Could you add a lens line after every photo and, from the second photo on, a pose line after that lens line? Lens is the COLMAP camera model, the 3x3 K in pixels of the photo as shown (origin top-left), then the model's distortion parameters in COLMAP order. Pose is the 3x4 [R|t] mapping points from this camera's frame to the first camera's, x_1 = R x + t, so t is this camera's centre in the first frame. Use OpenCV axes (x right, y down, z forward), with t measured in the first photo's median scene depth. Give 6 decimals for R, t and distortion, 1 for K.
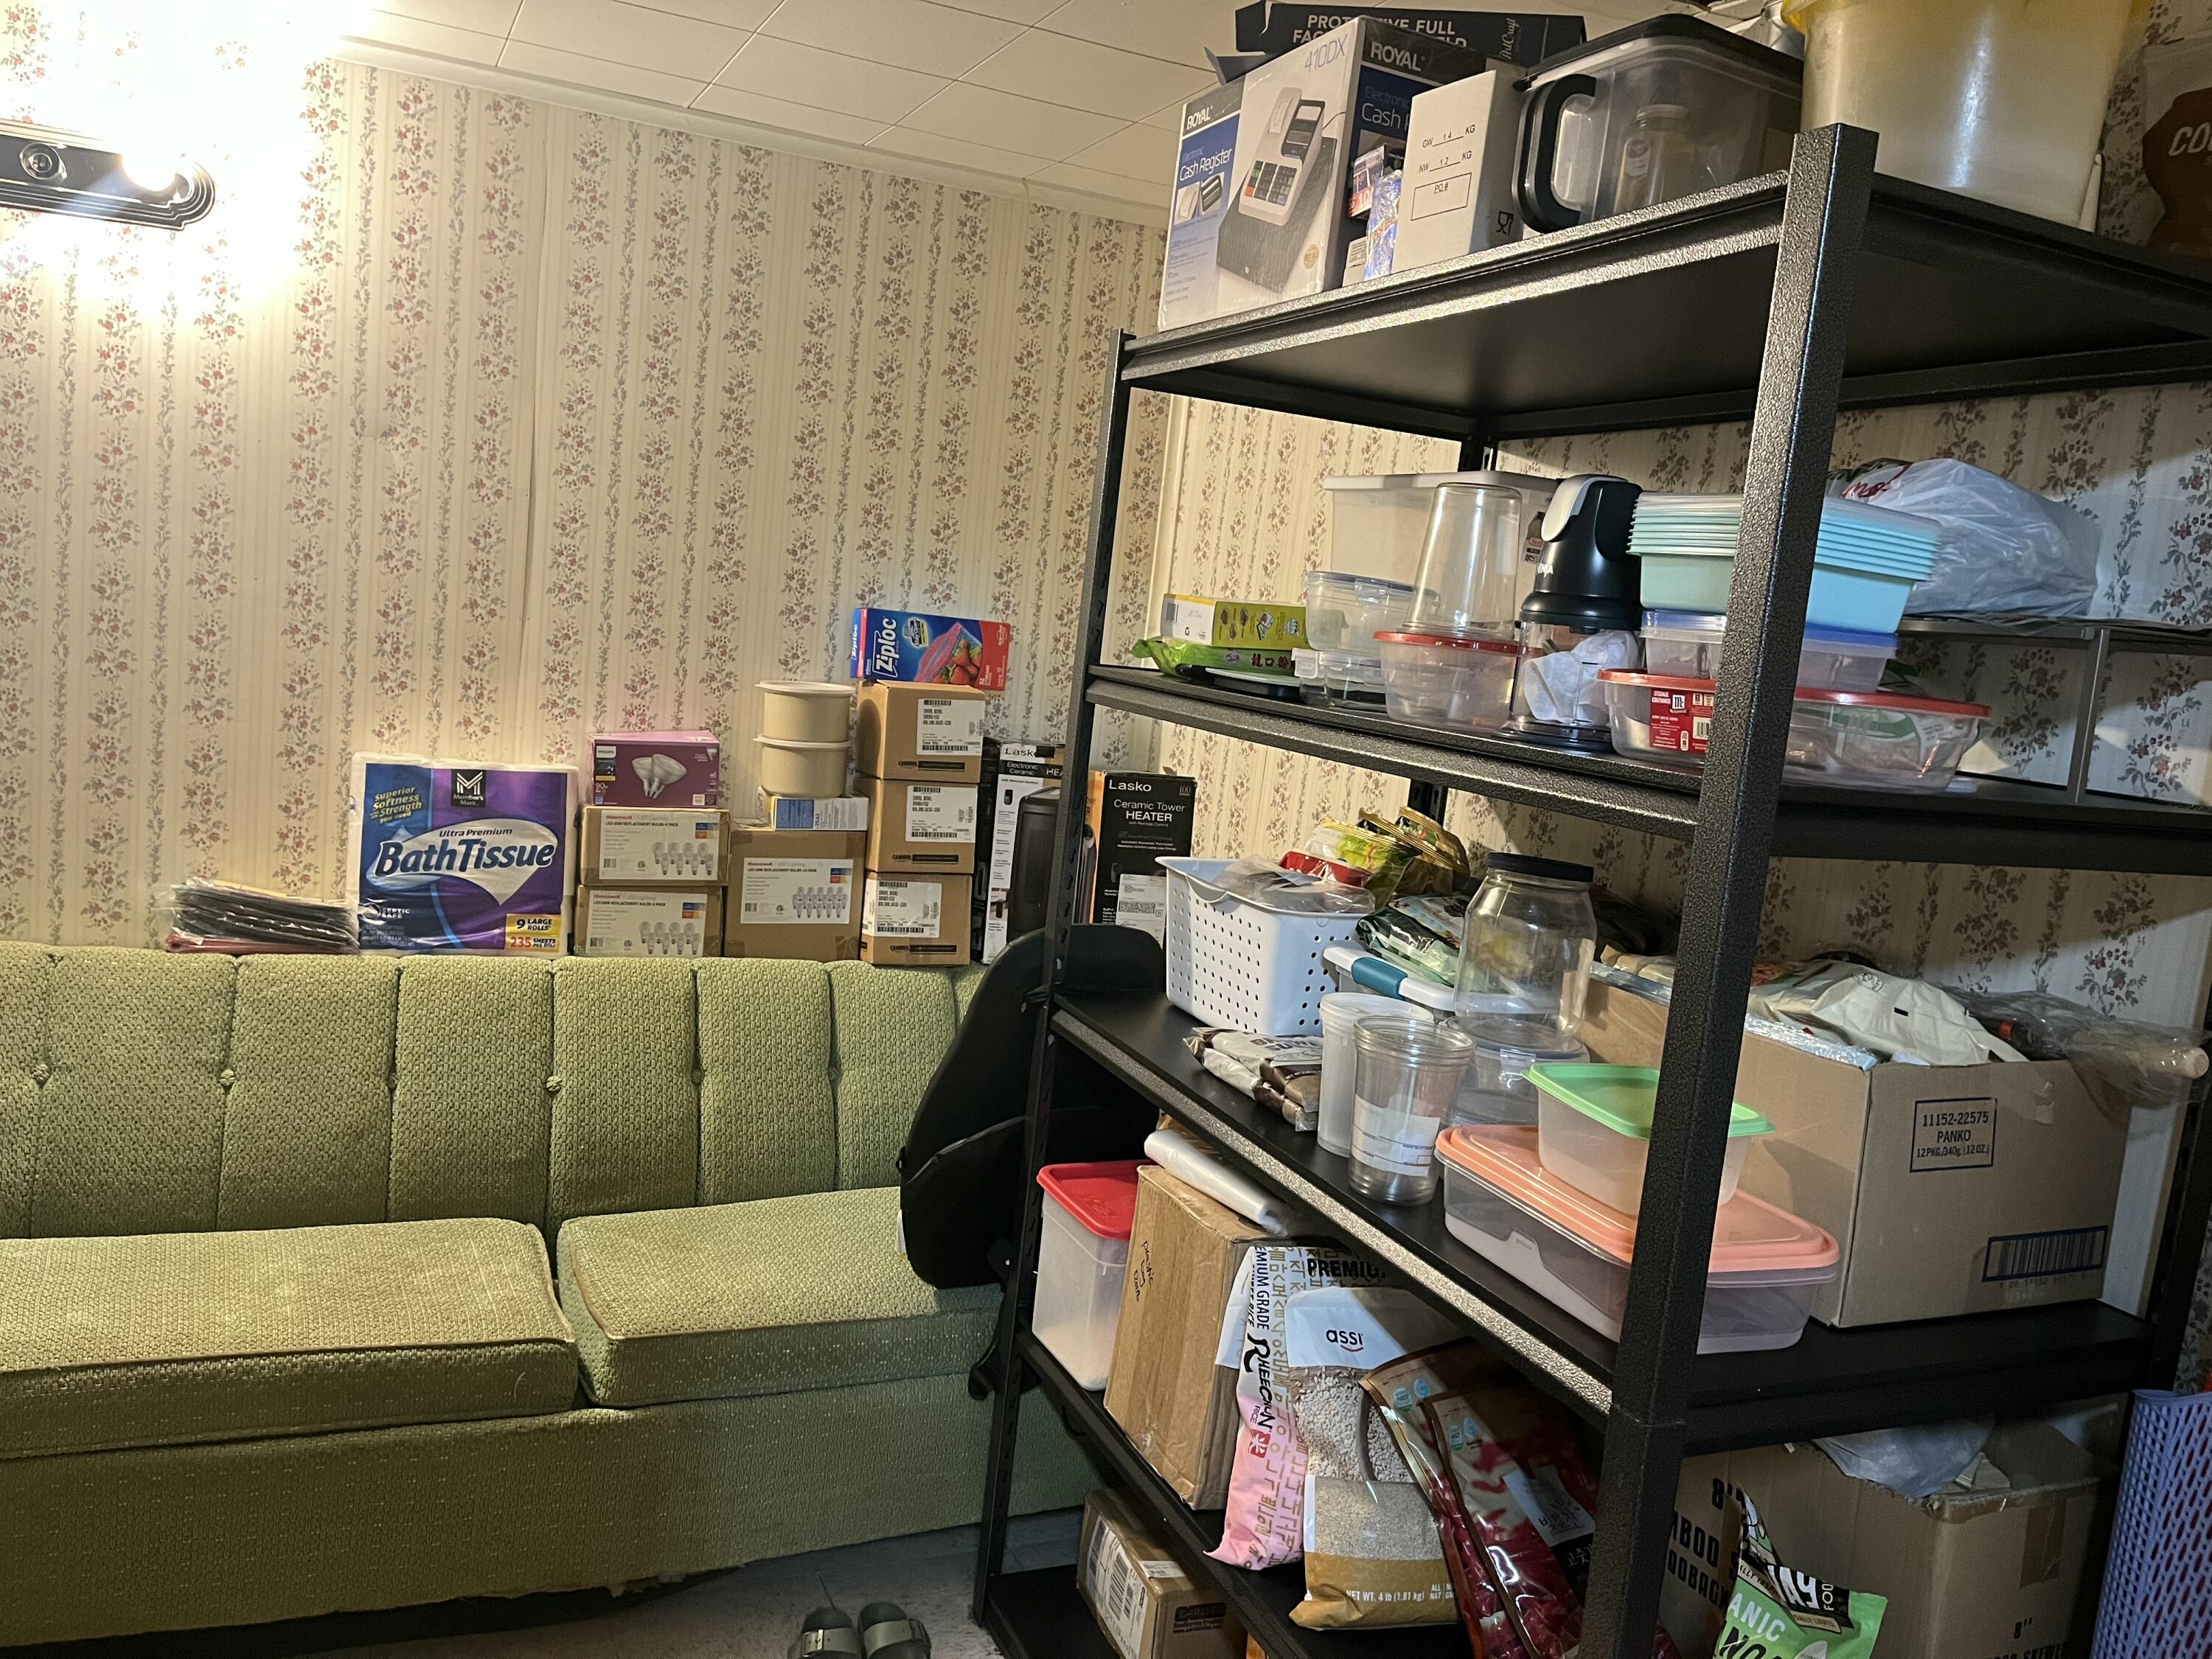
lens RADIAL K [[1678.9, 0, 1104.1], [0, 1678.9, 830.3], [0, 0, 1]] dist [-0.000569, -0.006347]
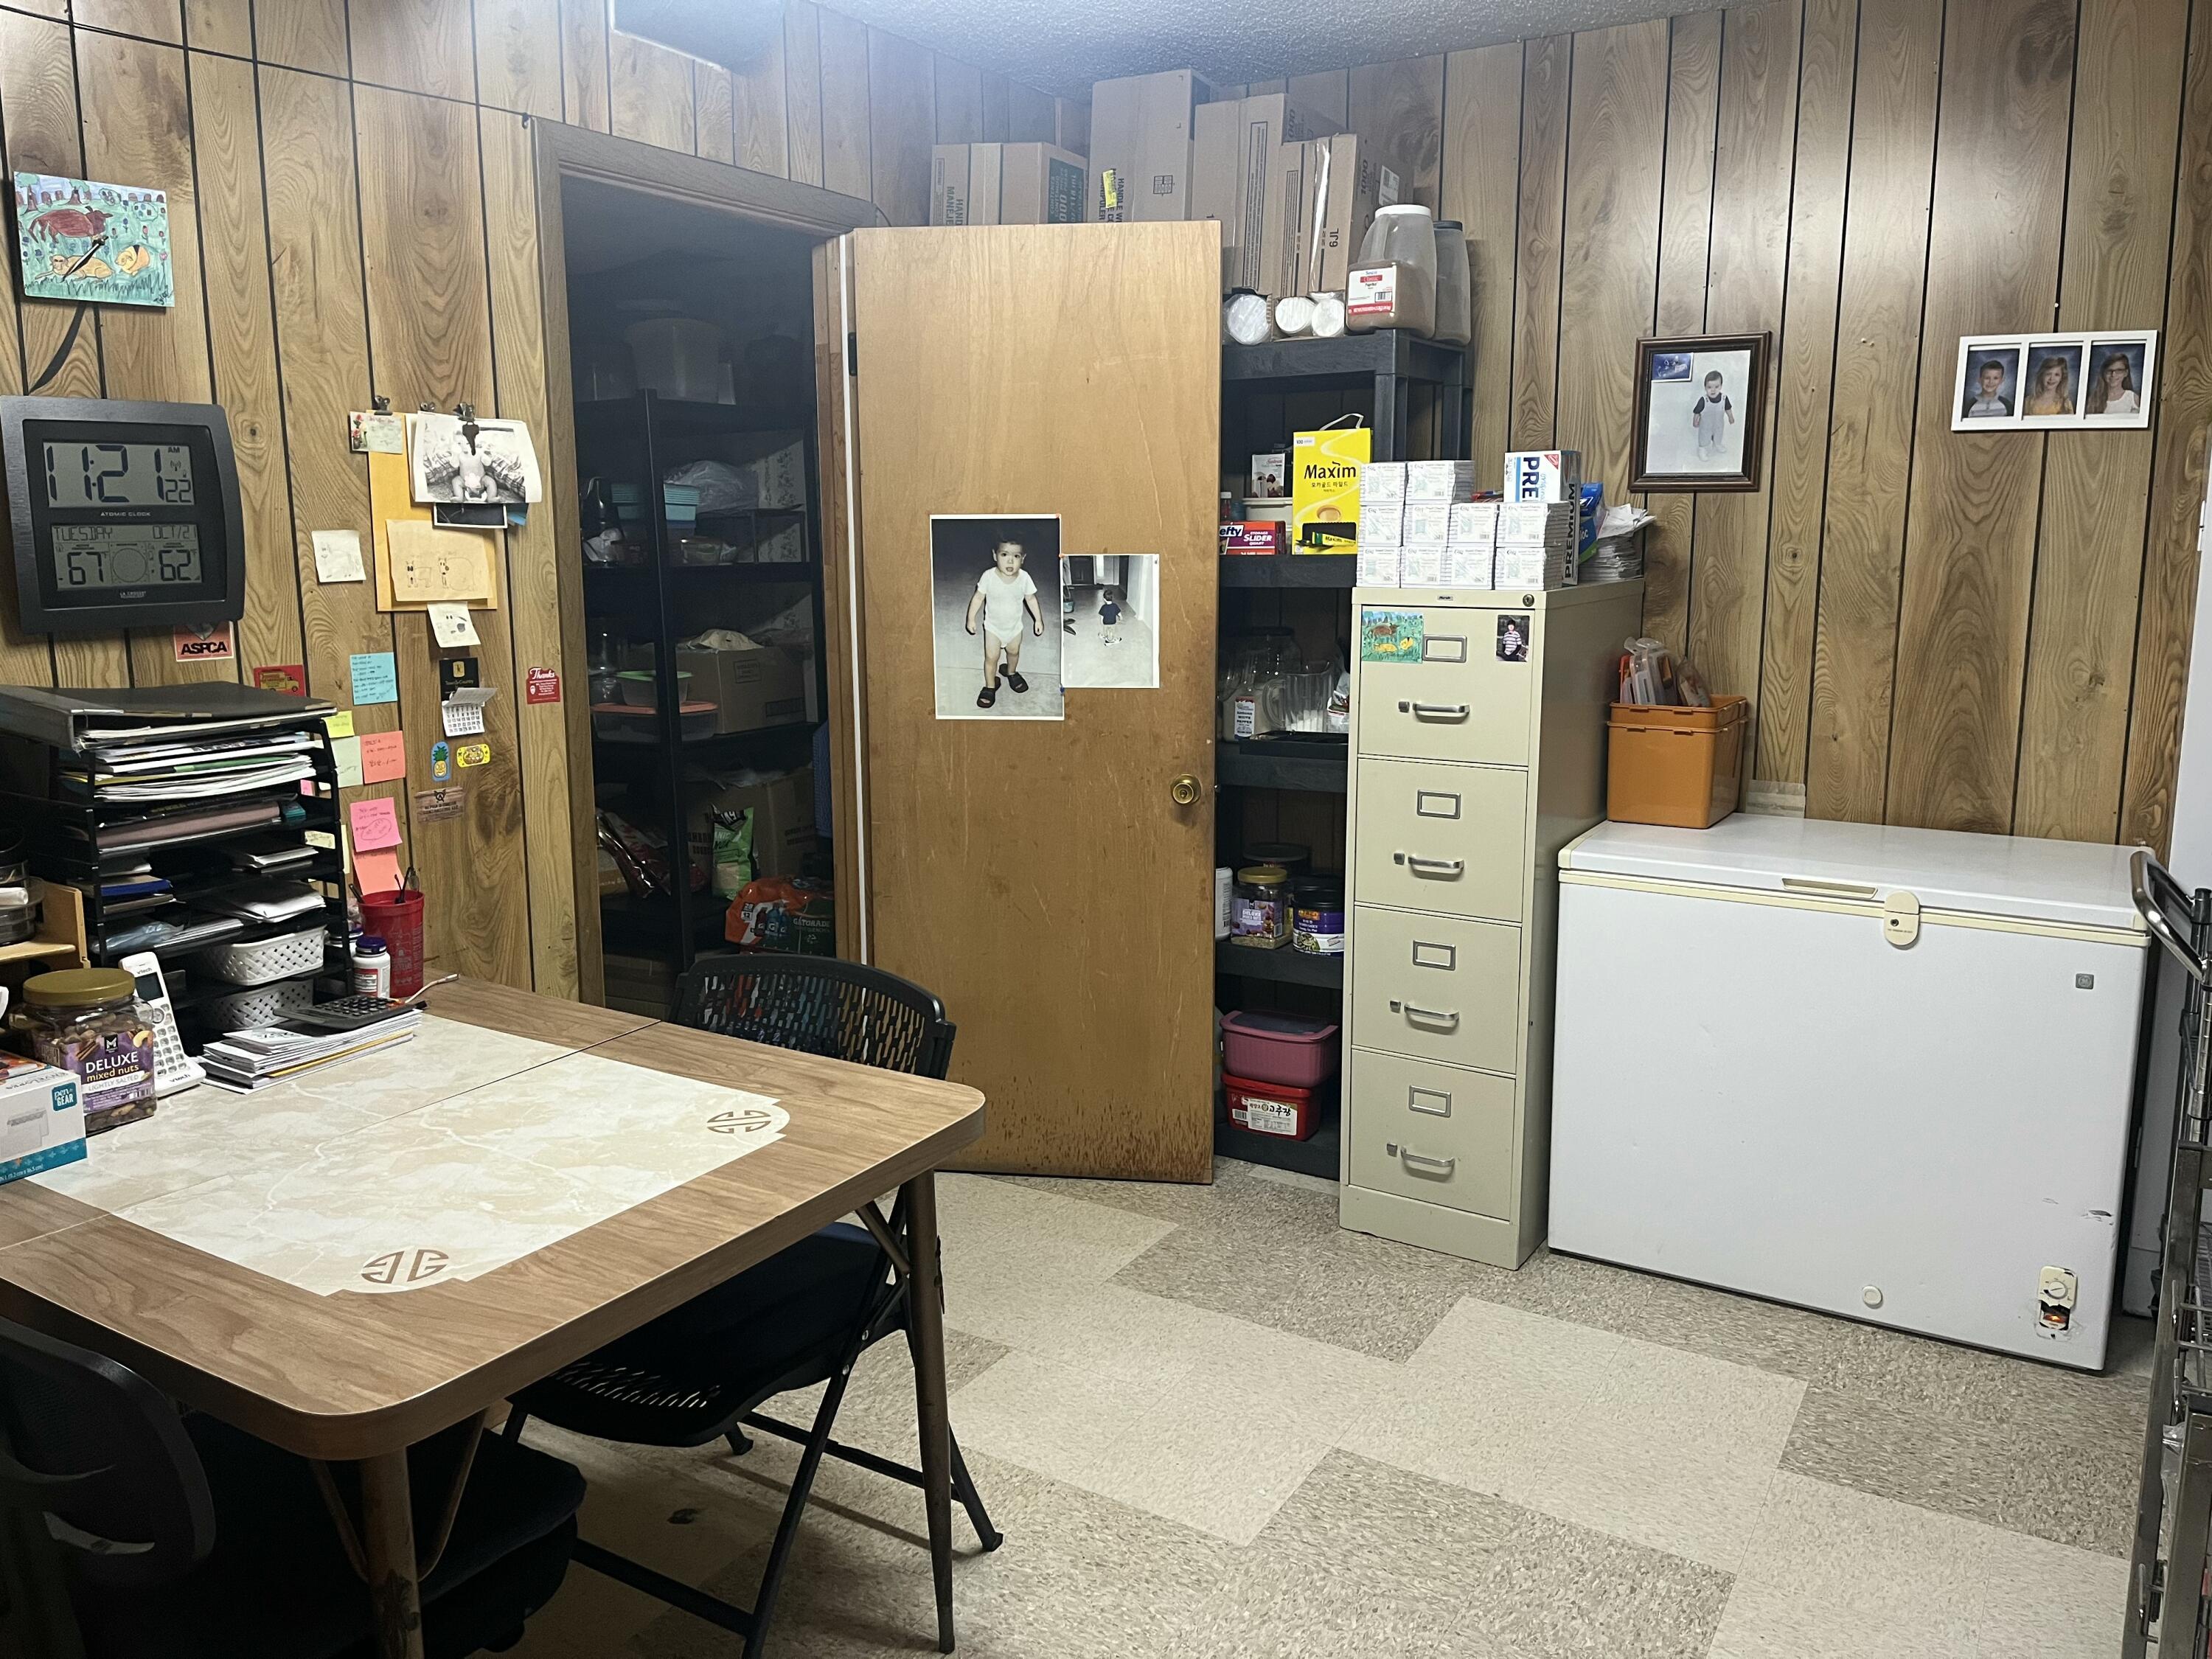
lens RADIAL K [[1678.9, 0, 1106.4], [0, 1678.9, 839.2], [0, 0, 1]] dist [-0.000569, -0.006347]
pose [[0.814658, -0.210018, 0.540579, -0.724503], [0.171104, 0.977673, 0.121976, 0.212096], [-0.554126, -0.006873, 0.832404, -2.011881]]
